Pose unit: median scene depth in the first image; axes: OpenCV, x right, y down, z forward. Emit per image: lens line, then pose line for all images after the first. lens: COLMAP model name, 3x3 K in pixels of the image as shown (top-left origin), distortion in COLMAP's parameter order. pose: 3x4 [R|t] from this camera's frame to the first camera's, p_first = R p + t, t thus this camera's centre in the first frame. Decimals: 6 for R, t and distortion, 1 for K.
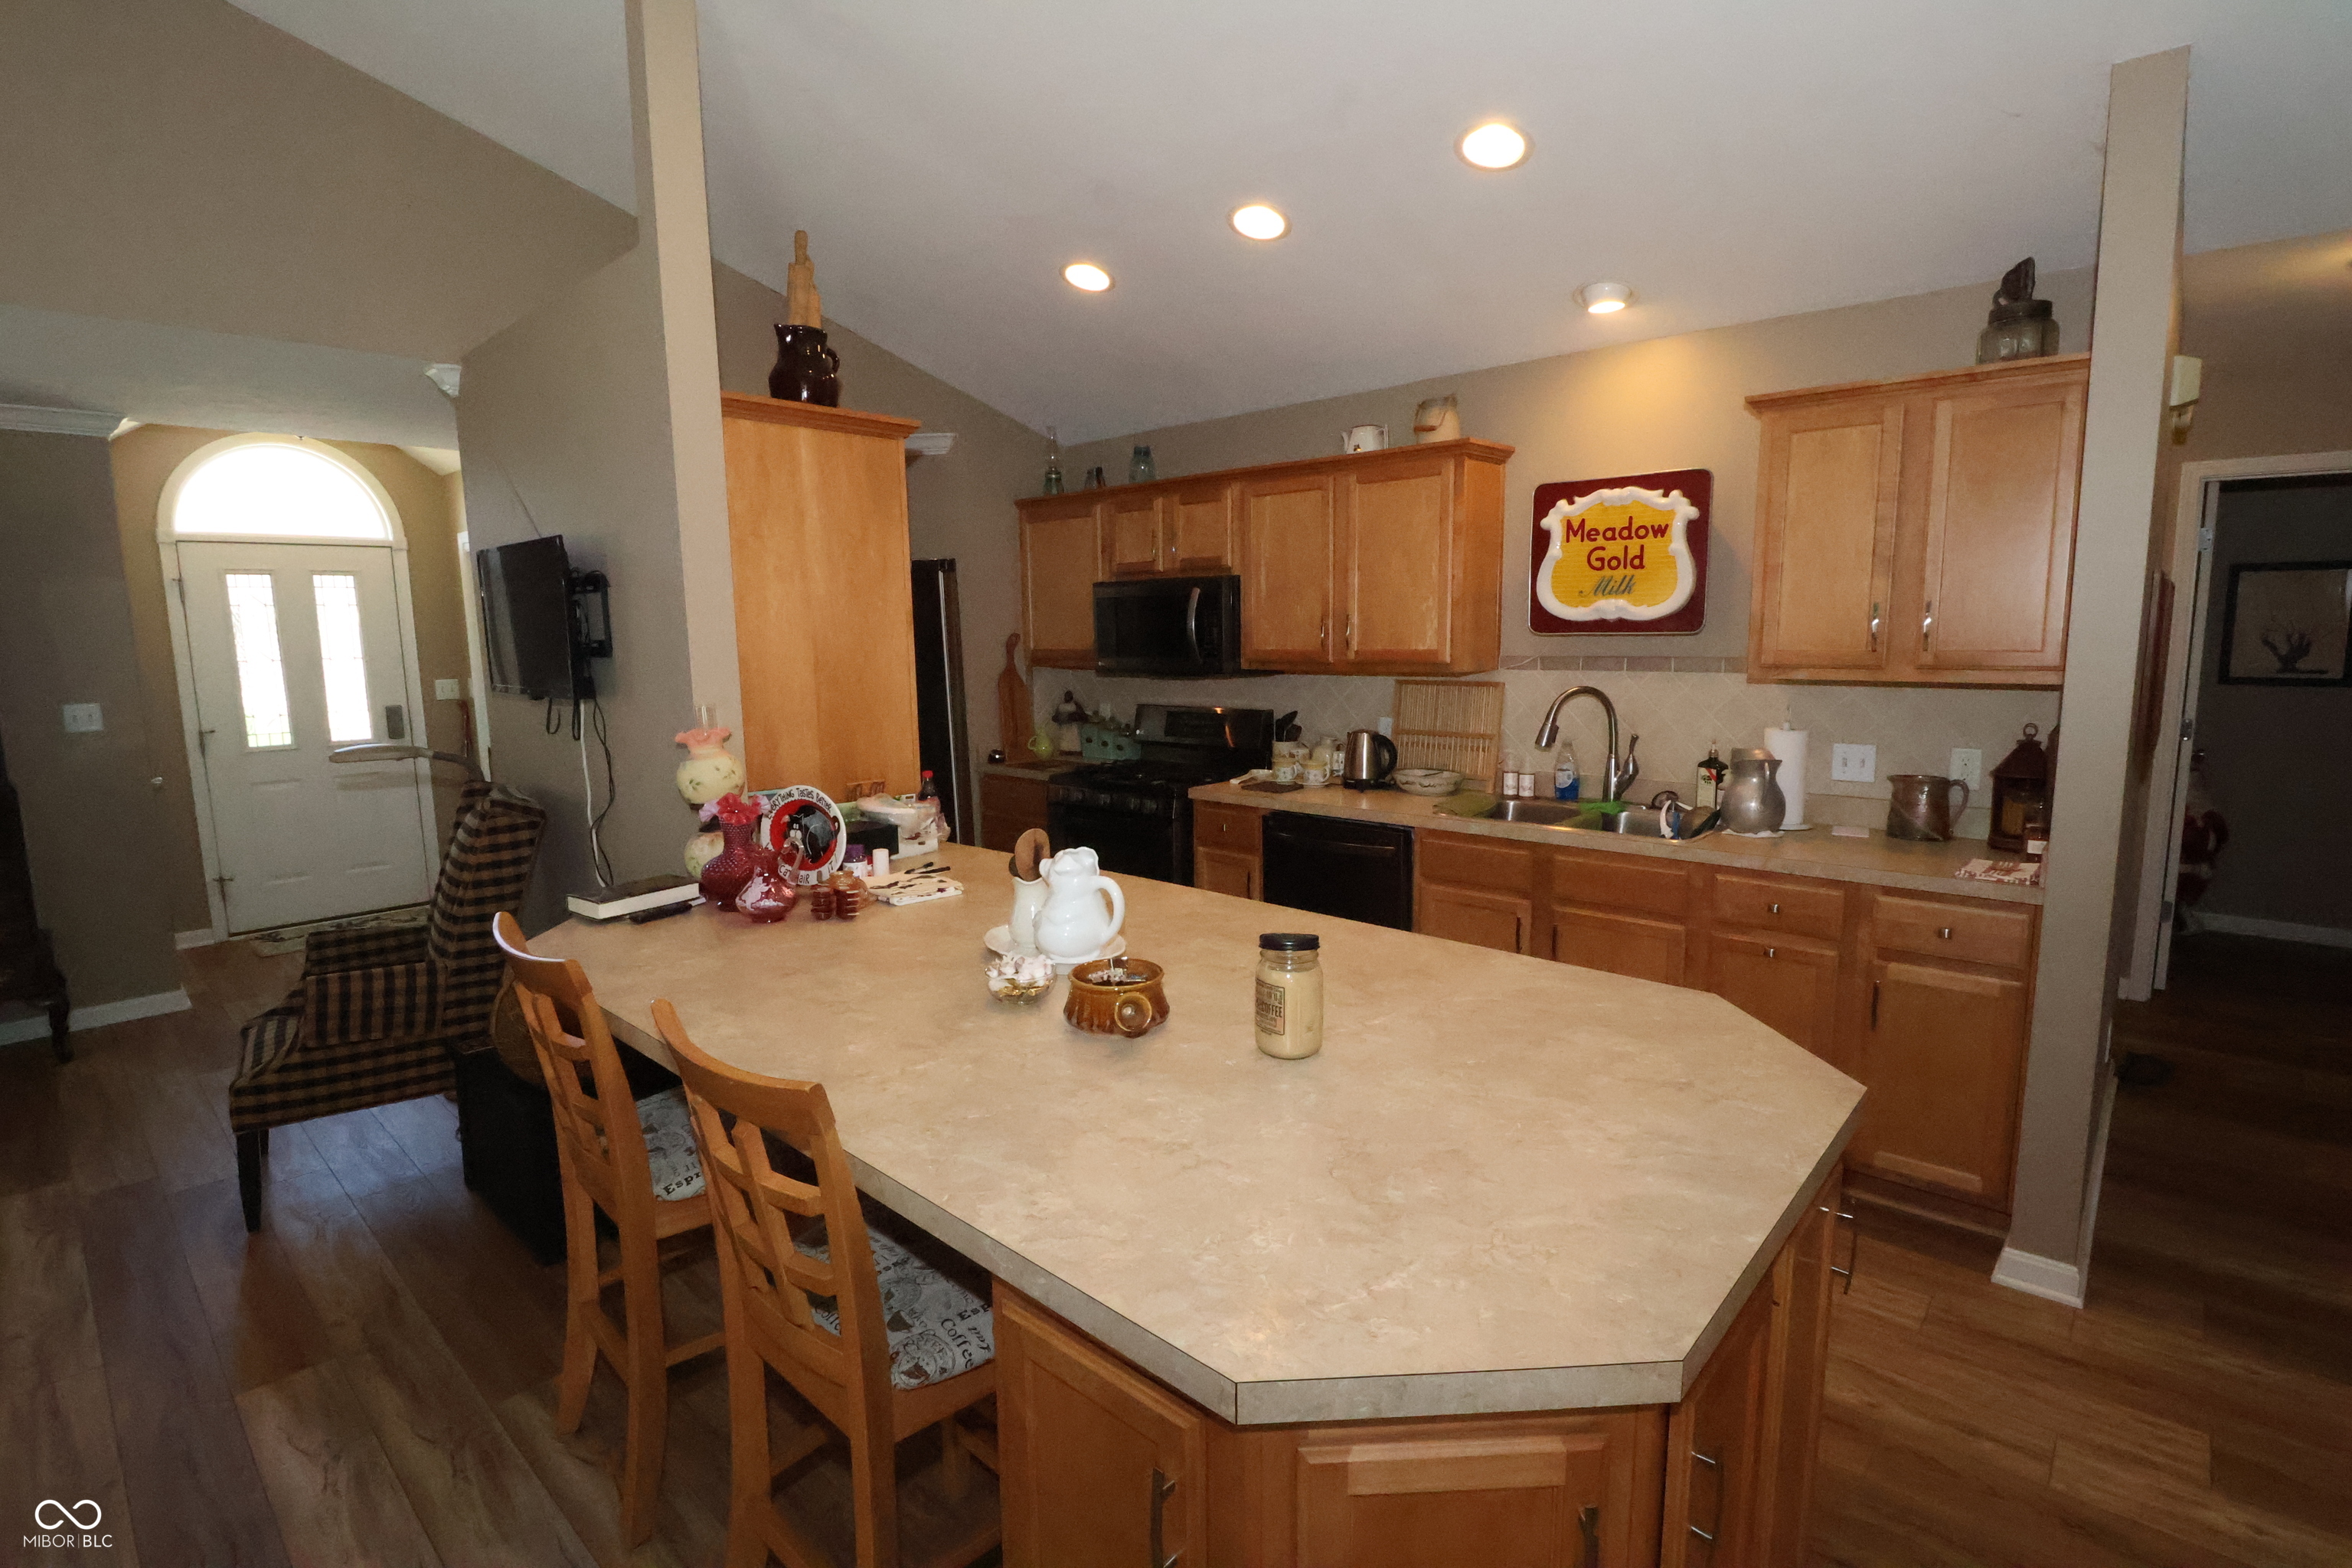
lens RADIAL K [[1098.5, 0, 1176.0], [0, 1098.5, 784.0], [0, 0, 1]] dist [-0.000479, -0.015544]
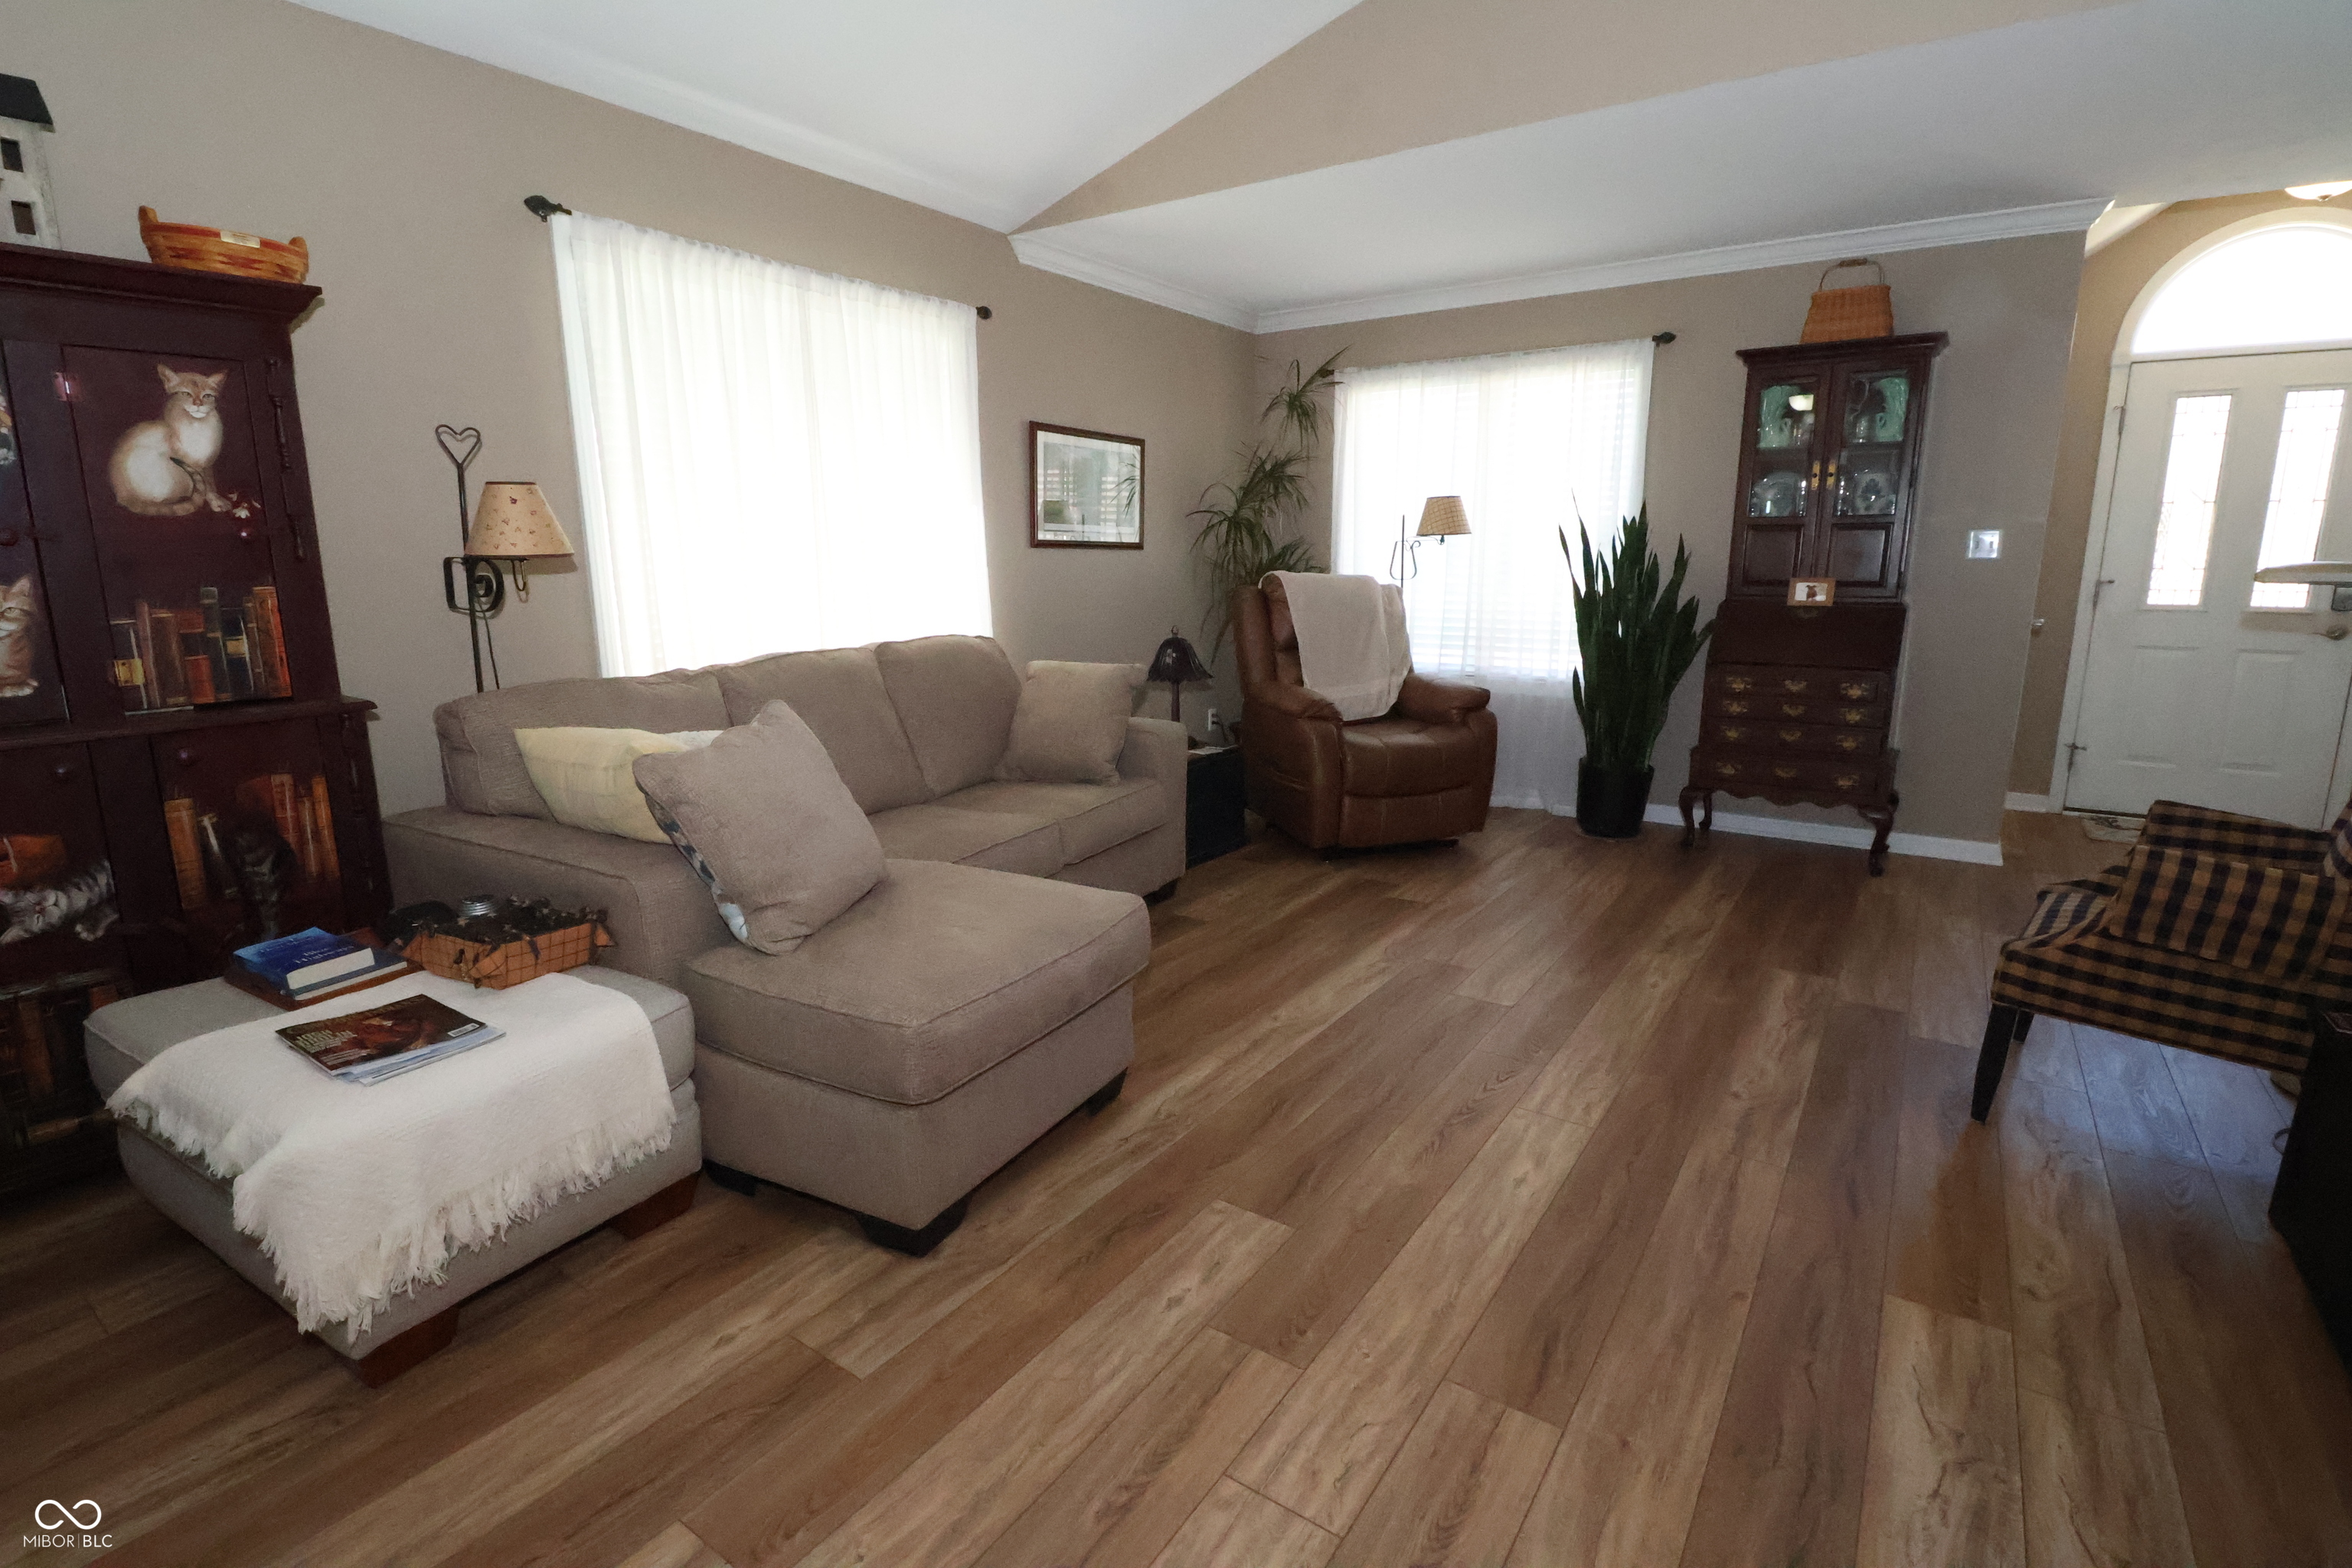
lens RADIAL K [[1108.2, 0, 1196.2], [0, 1108.2, 787.9], [0, 0, 1]] dist [-0.011552, -0.005516]
pose [[0.150534, 0.216816, -0.964536, -0.167291], [-0.137419, 0.970771, 0.196771, 0.074424], [0.979007, 0.102925, 0.175929, 0.217490]]
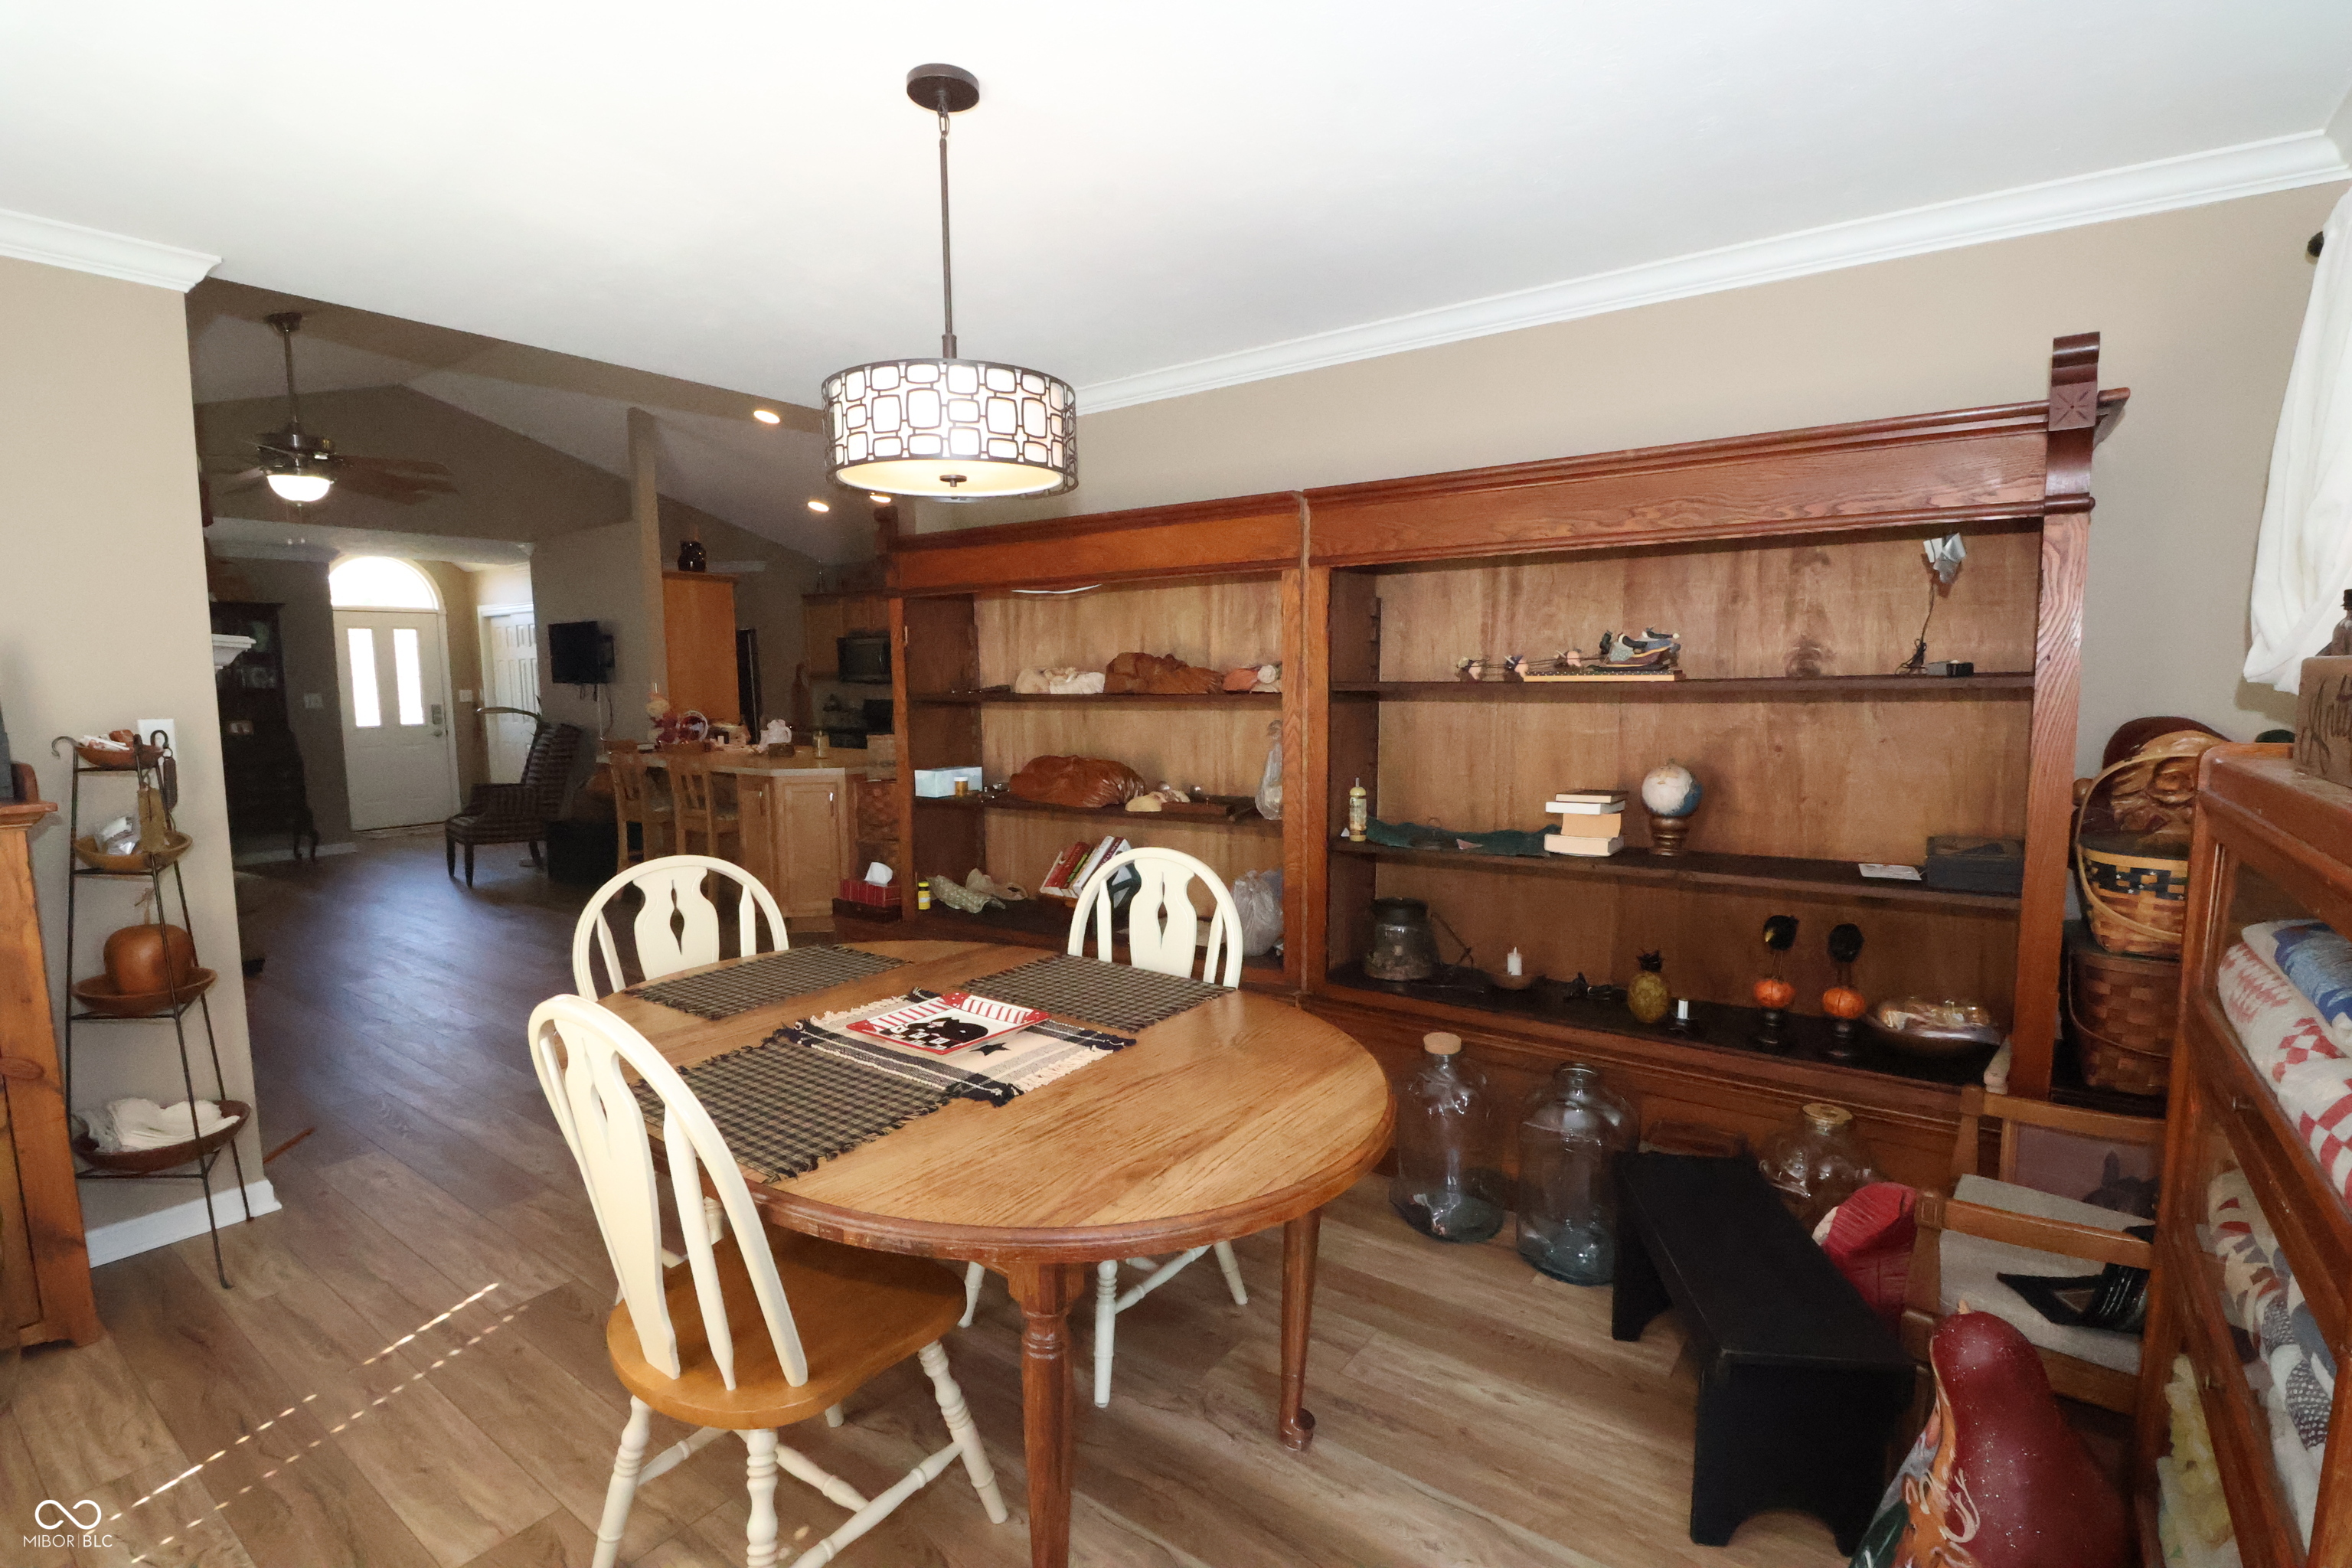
lens RADIAL K [[1108.2, 0, 1196.2], [0, 1108.2, 787.9], [0, 0, 1]] dist [-0.011552, -0.005516]
pose [[0.992501, -0.009525, 0.121864, 0.554701], [0.014477, 0.999102, -0.039817, 0.307946], [-0.121376, 0.041283, 0.991748, -1.822710]]
